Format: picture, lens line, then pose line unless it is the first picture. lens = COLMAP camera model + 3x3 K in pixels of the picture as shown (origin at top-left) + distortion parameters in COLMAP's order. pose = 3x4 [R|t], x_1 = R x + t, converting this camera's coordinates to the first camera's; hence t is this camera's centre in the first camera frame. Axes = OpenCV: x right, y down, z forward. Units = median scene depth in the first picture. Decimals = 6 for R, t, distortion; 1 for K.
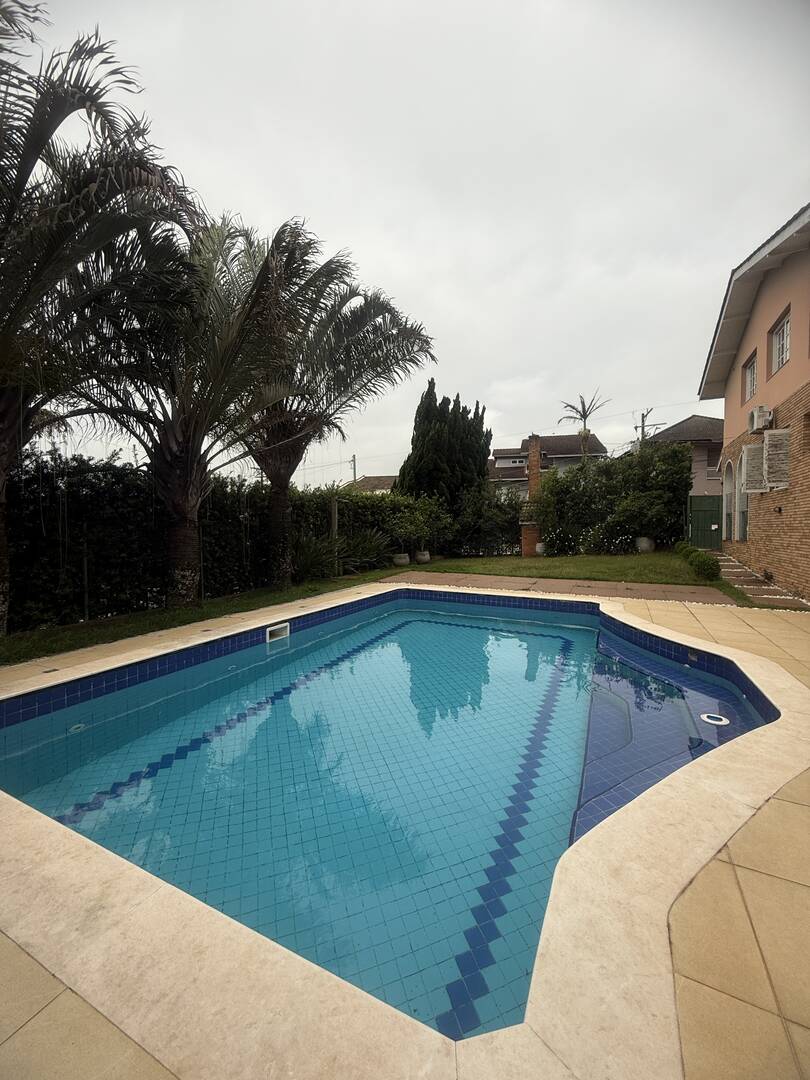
lens RADIAL K [[433.5, 0, 406.1], [0, 433.5, 535.0], [0, 0, 1]] dist [0.001026, 0.000091]
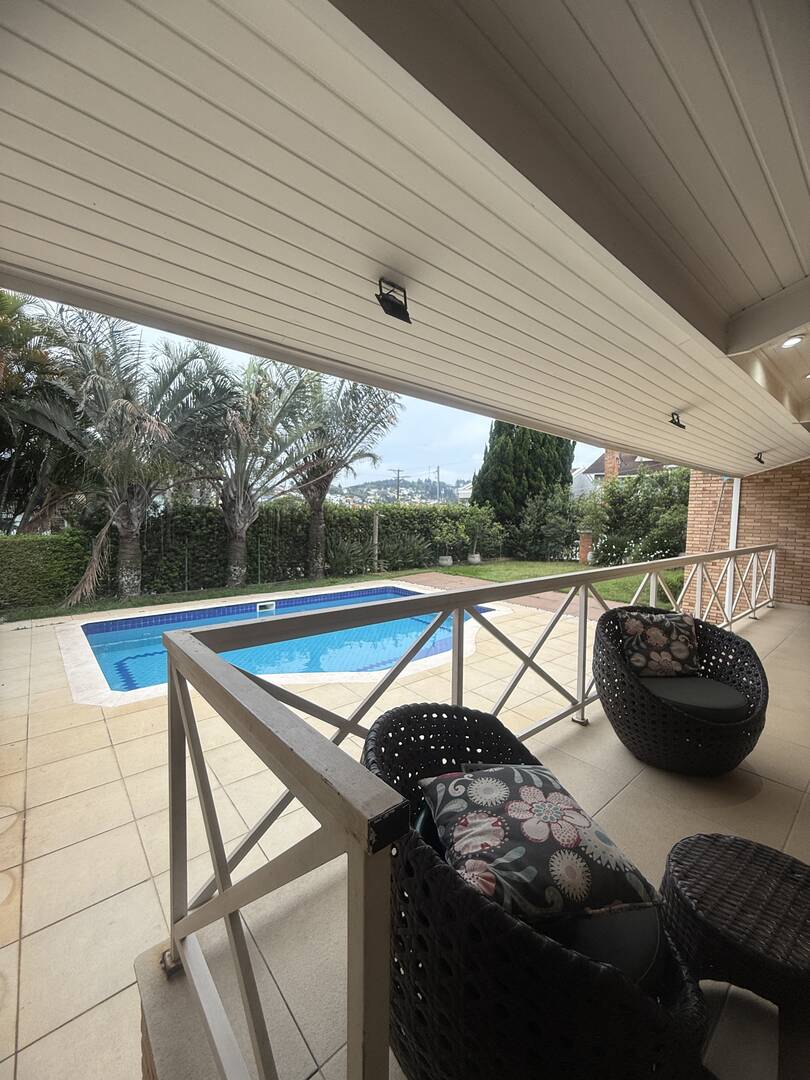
lens RADIAL K [[433.5, 0, 398.5], [0, 433.5, 540.1], [0, 0, 1]] dist [0.001026, 0.000091]
pose [[0.916255, 0.041708, -0.398419, 0.460712], [-0.025110, 0.998589, 0.046789, -0.071753], [0.399808, -0.032866, 0.916009, -0.192055]]
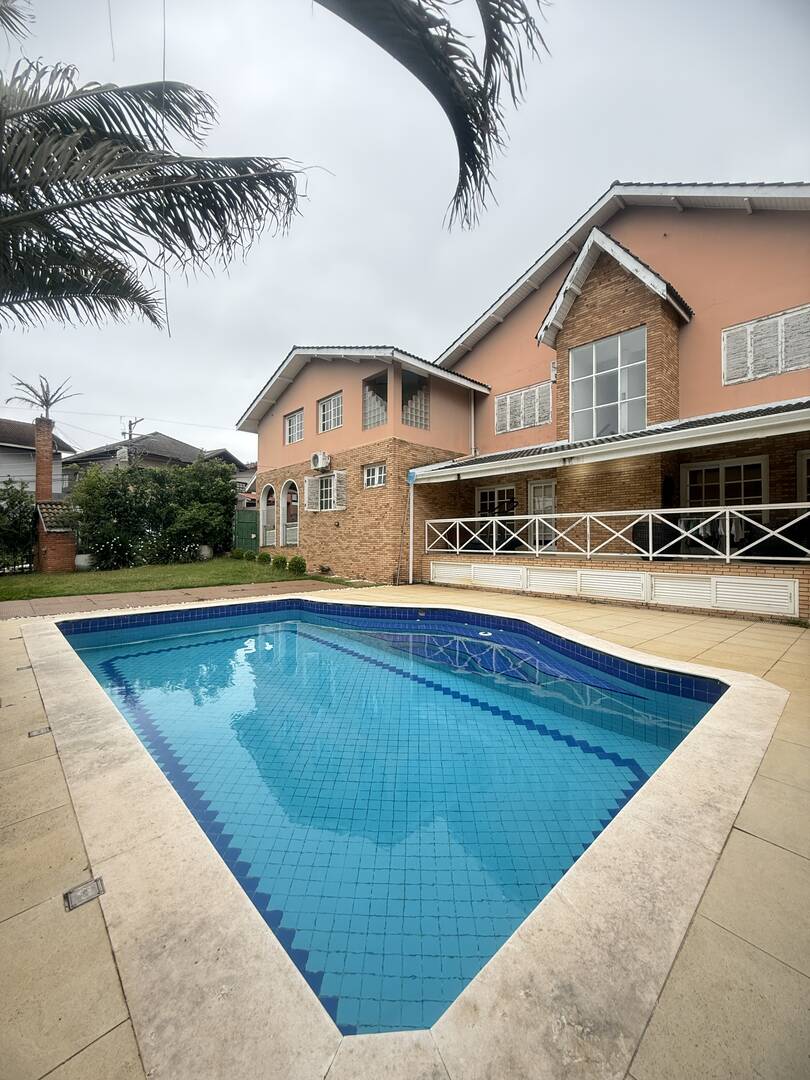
lens RADIAL K [[433.5, 0, 403.5], [0, 433.5, 537.9], [0, 0, 1]] dist [0.001026, 0.000091]
pose [[0.353231, 0.001299, 0.935535, -0.373009], [0.016513, 0.999835, -0.007623, 0.004378], [-0.935390, 0.018142, 0.353151, 0.209800]]
